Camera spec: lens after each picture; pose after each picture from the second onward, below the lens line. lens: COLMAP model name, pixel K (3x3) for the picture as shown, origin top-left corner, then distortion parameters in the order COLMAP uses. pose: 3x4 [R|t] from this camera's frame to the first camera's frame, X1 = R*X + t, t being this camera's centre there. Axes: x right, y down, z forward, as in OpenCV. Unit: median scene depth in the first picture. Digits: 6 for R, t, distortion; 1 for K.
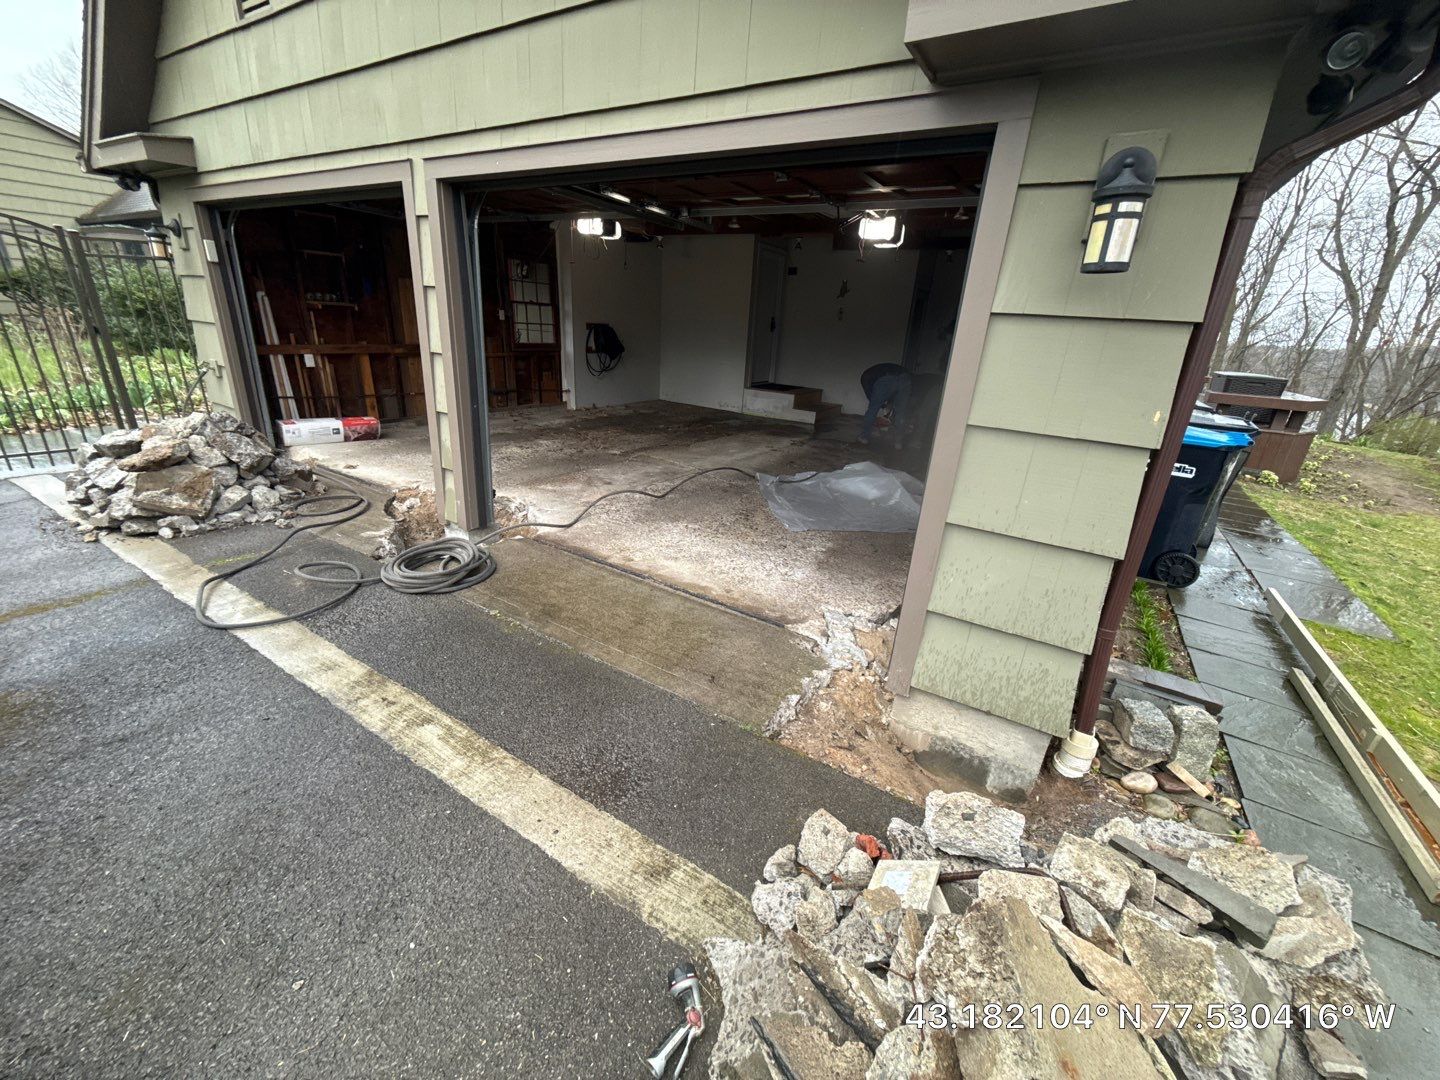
lens RADIAL K [[566.3, 0, 720.0], [0, 566.3, 540.0], [0, 0, 1]] dist [0.000326, 0.000074]
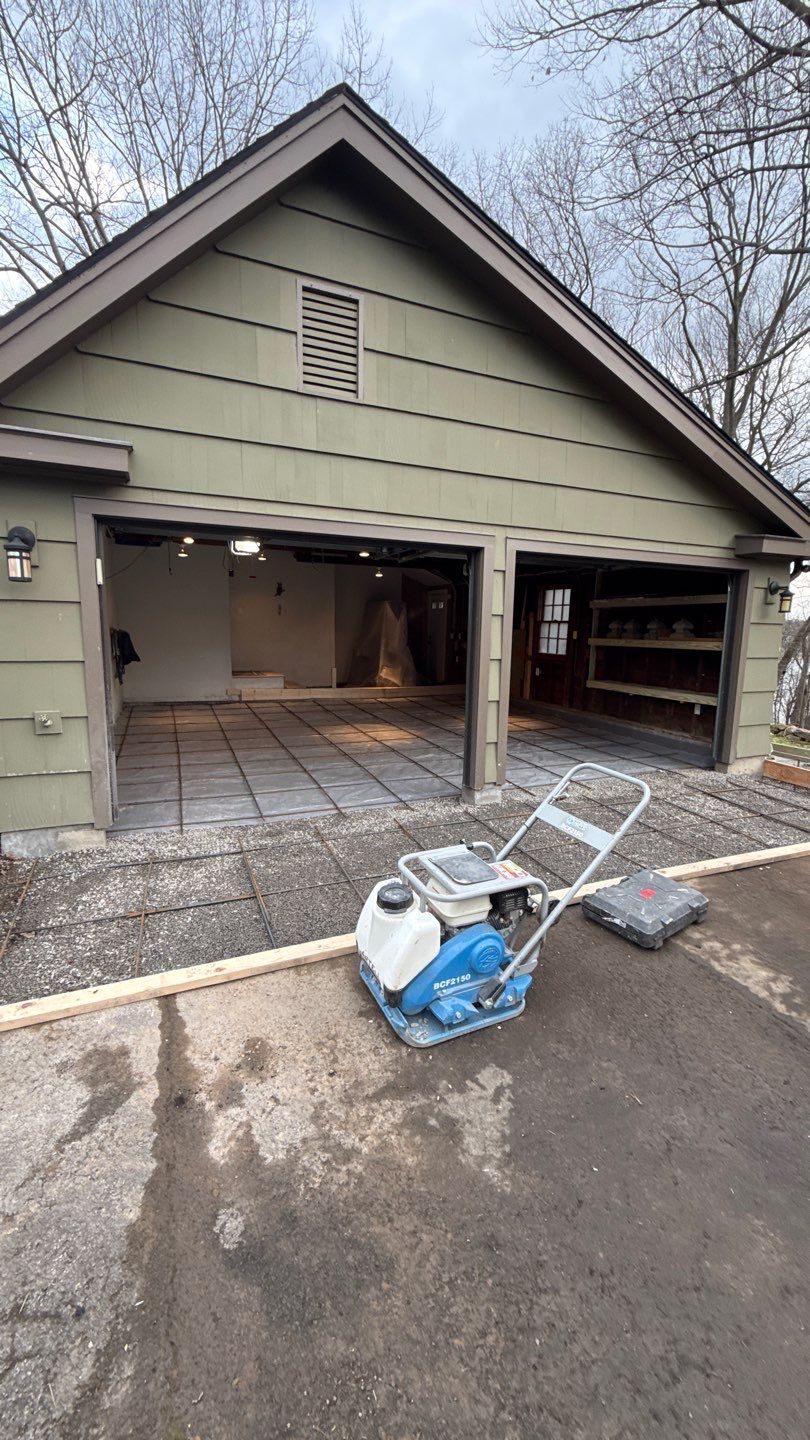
lens RADIAL K [[559.1, 0, 405.0], [0, 559.1, 720.0], [0, 0, 1]] dist [-0.000409, -0.000004]
pose [[0.584989, -0.187131, 0.789157, -1.910152], [0.306634, 0.951826, -0.001599, -0.272004], [-0.750841, 0.242918, 0.614189, 0.379582]]
